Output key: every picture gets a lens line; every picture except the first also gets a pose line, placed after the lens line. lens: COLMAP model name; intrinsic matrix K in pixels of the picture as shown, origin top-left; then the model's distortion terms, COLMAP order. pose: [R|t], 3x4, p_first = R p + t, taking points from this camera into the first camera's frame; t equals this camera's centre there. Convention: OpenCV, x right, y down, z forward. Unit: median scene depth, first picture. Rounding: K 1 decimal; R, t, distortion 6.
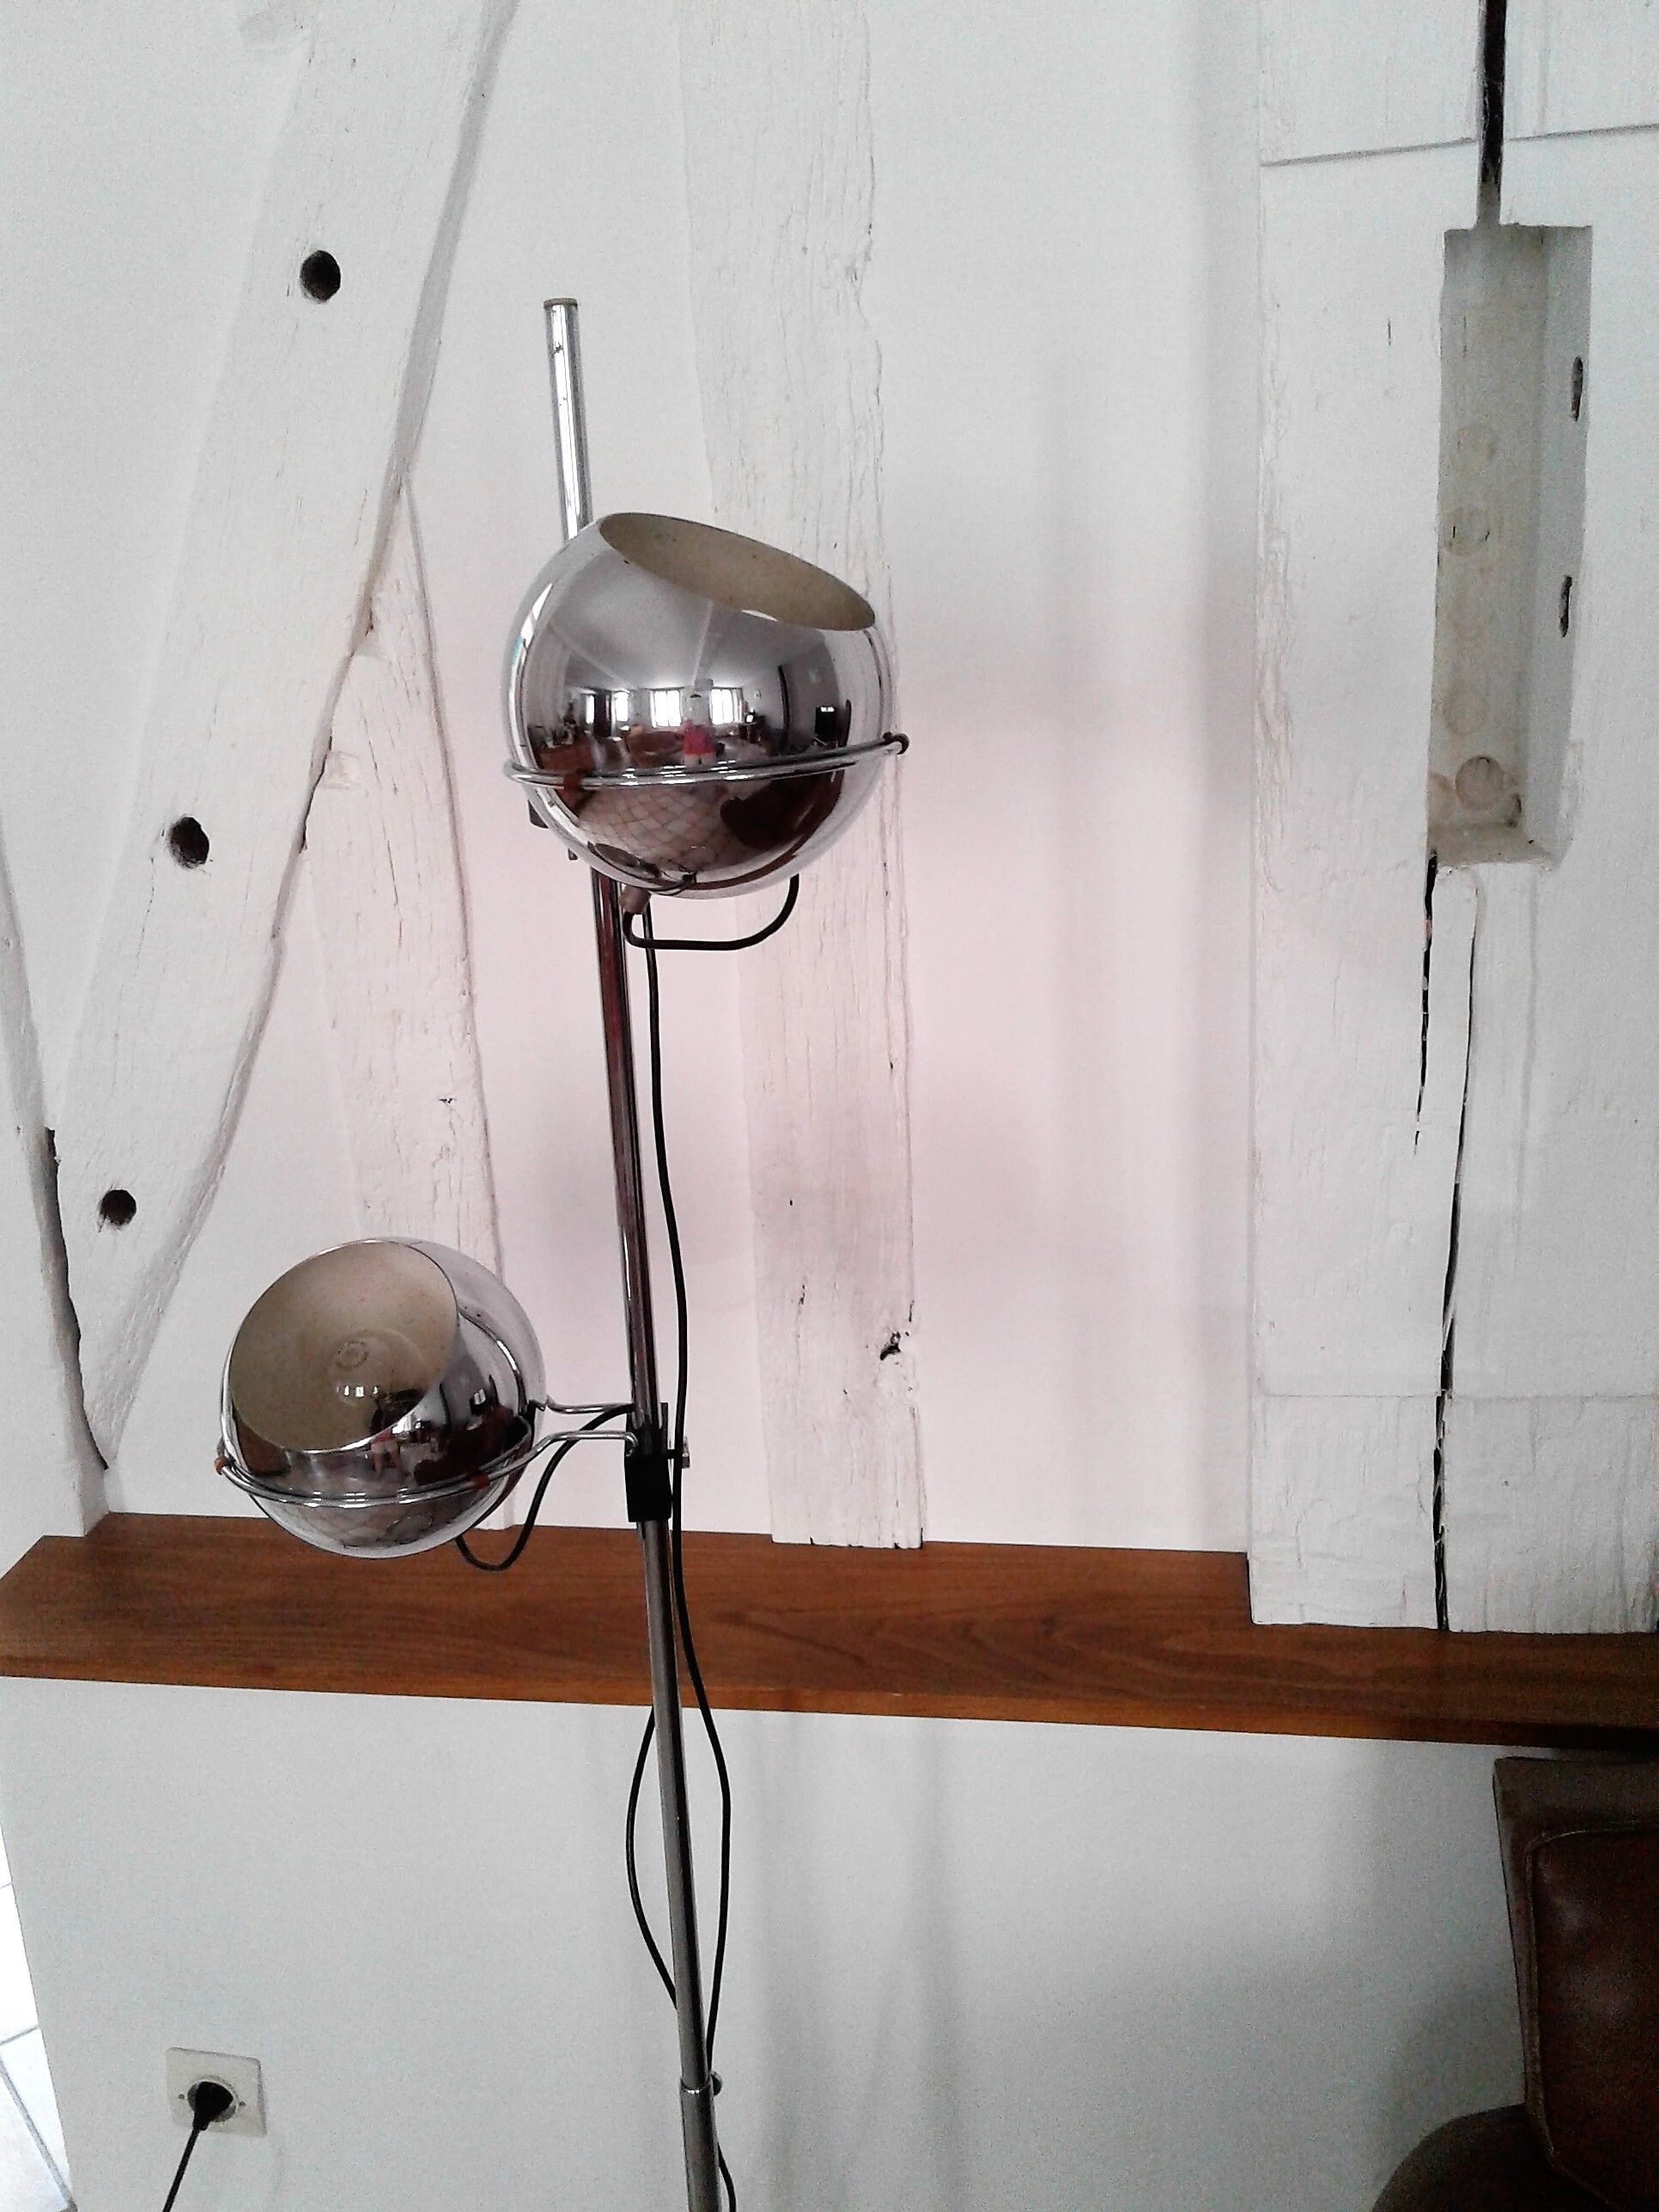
lens RADIAL K [[2059.7, 0, 841.5], [0, 2059.7, 1109.9], [0, 0, 1]] dist [0.030141, 0.000000]
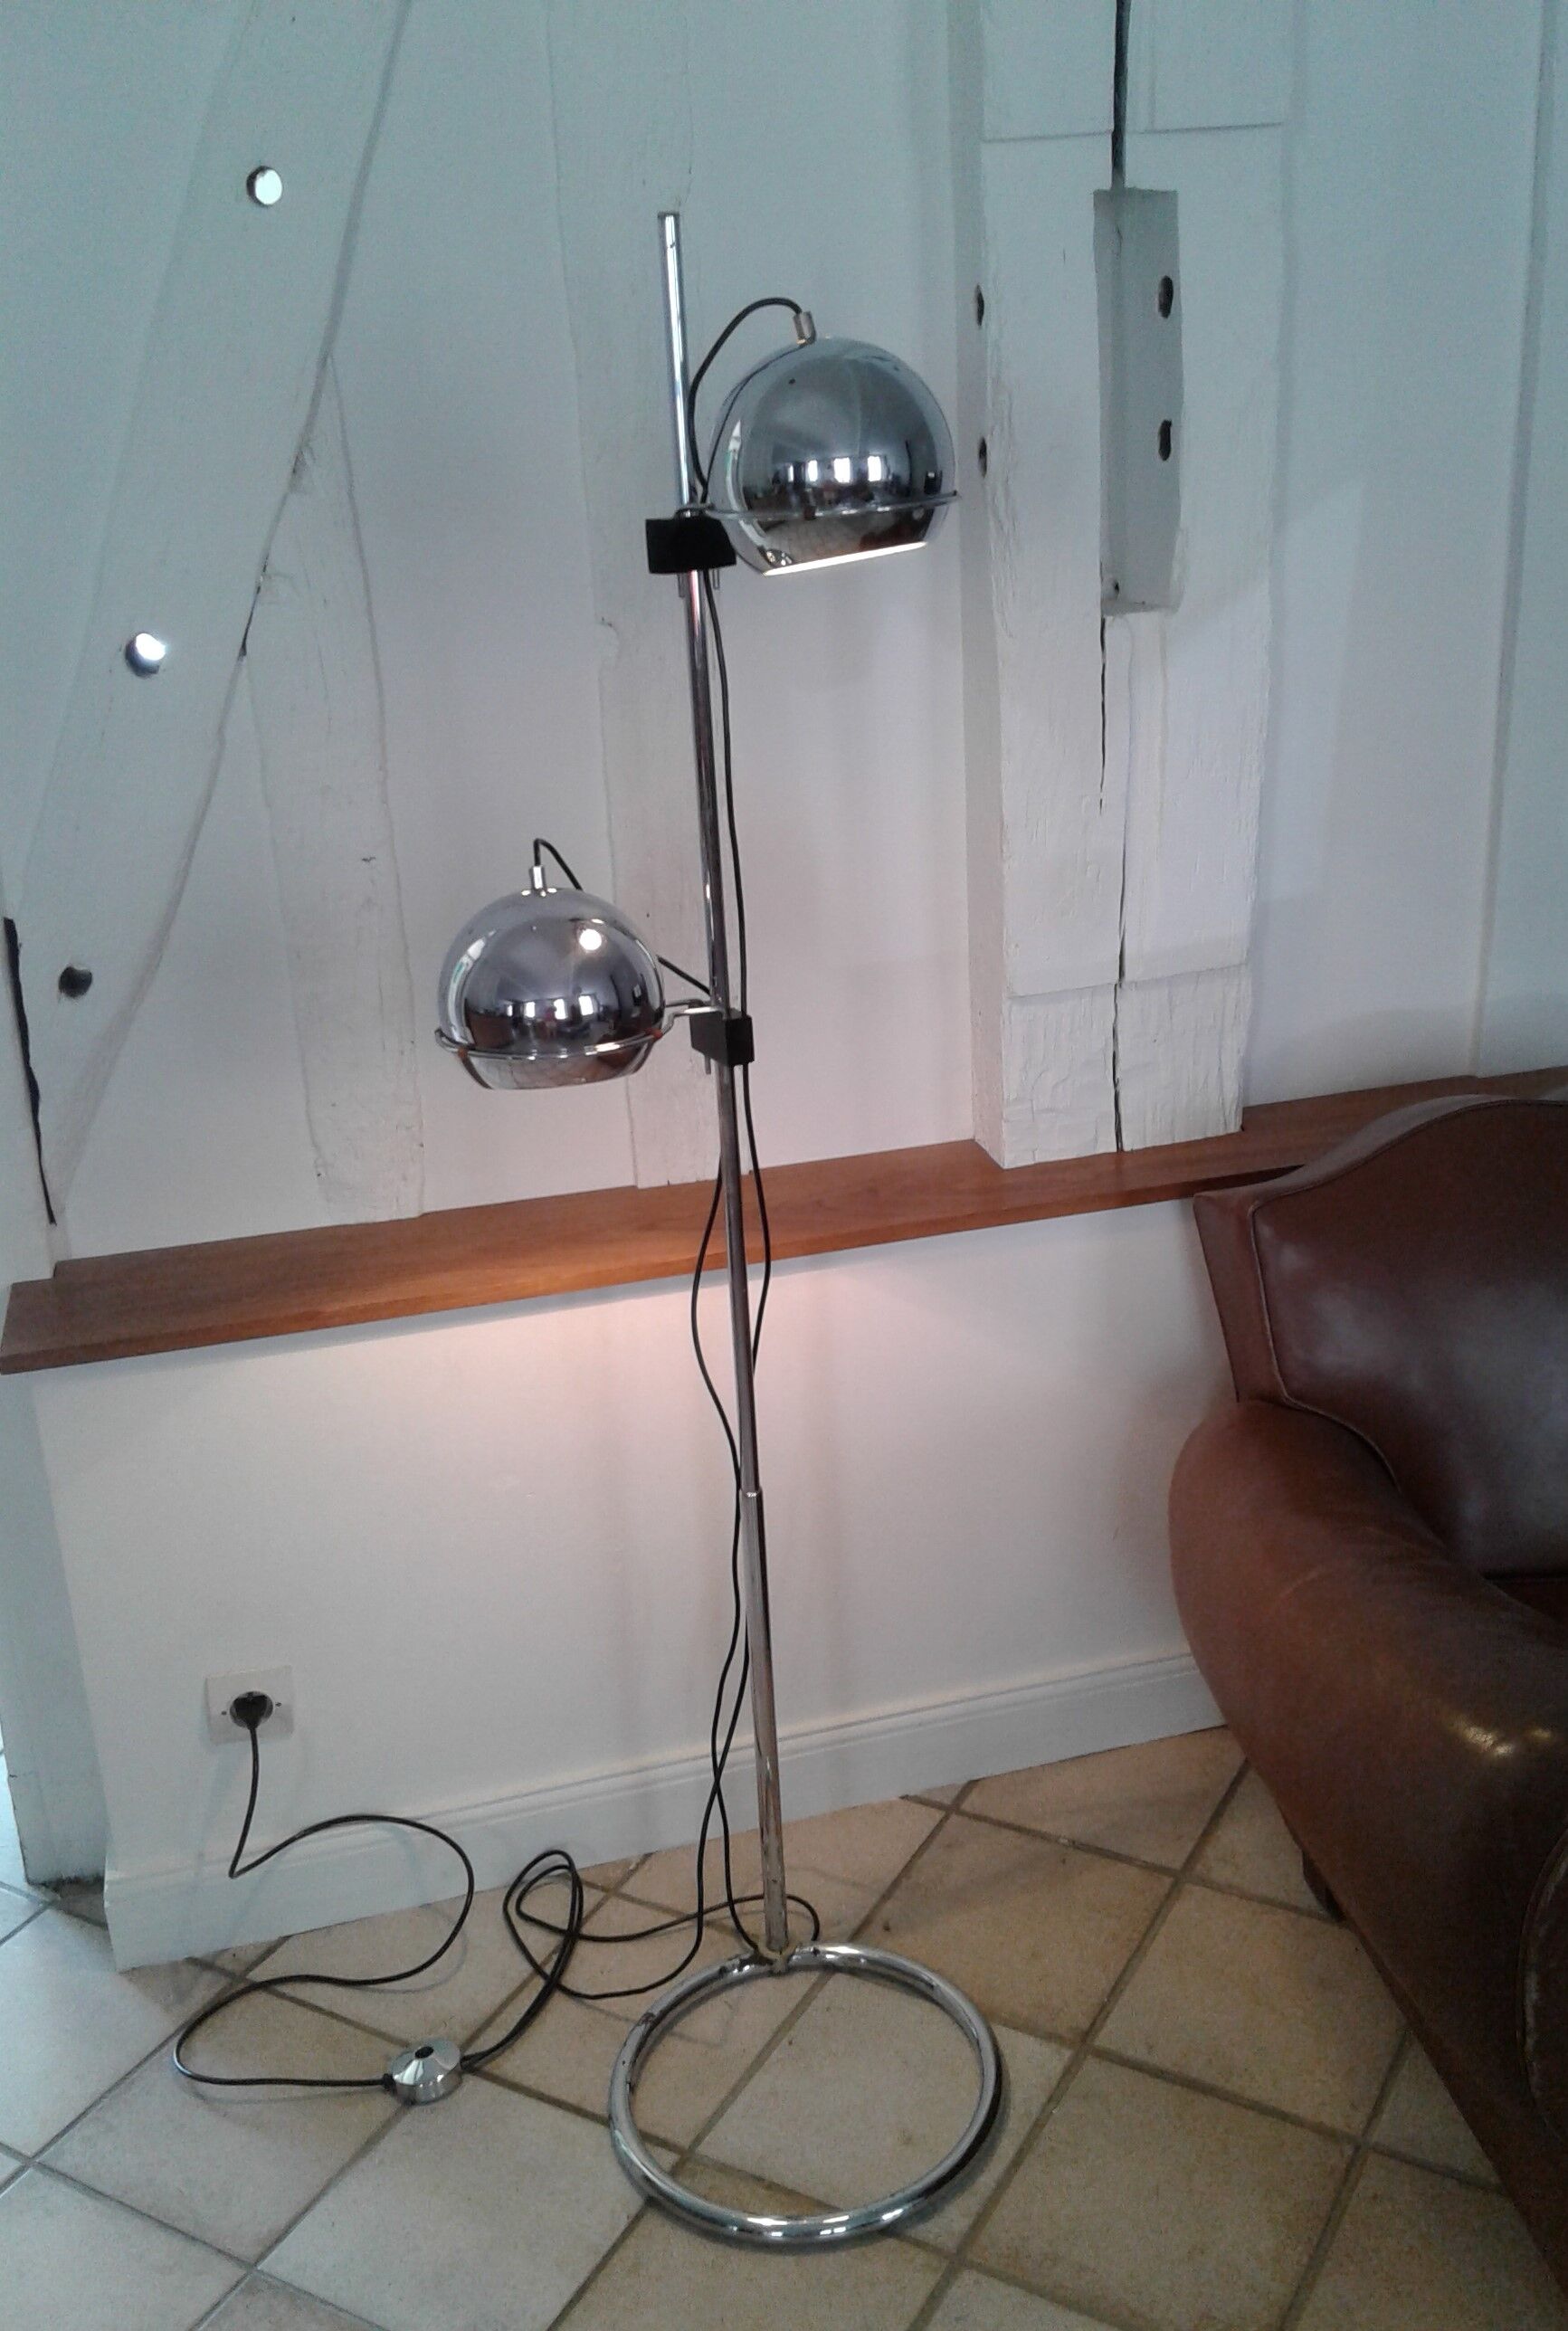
lens RADIAL K [[2159.9, 0, 863.7], [0, 2159.9, 1174.1], [0, 0, 1]] dist [0.053766, 0.000000]
pose [[0.908795, -0.133685, 0.395247, -0.518032], [0.120519, 0.991010, 0.058081, 0.162079], [-0.399459, -0.005149, 0.916737, -0.368764]]
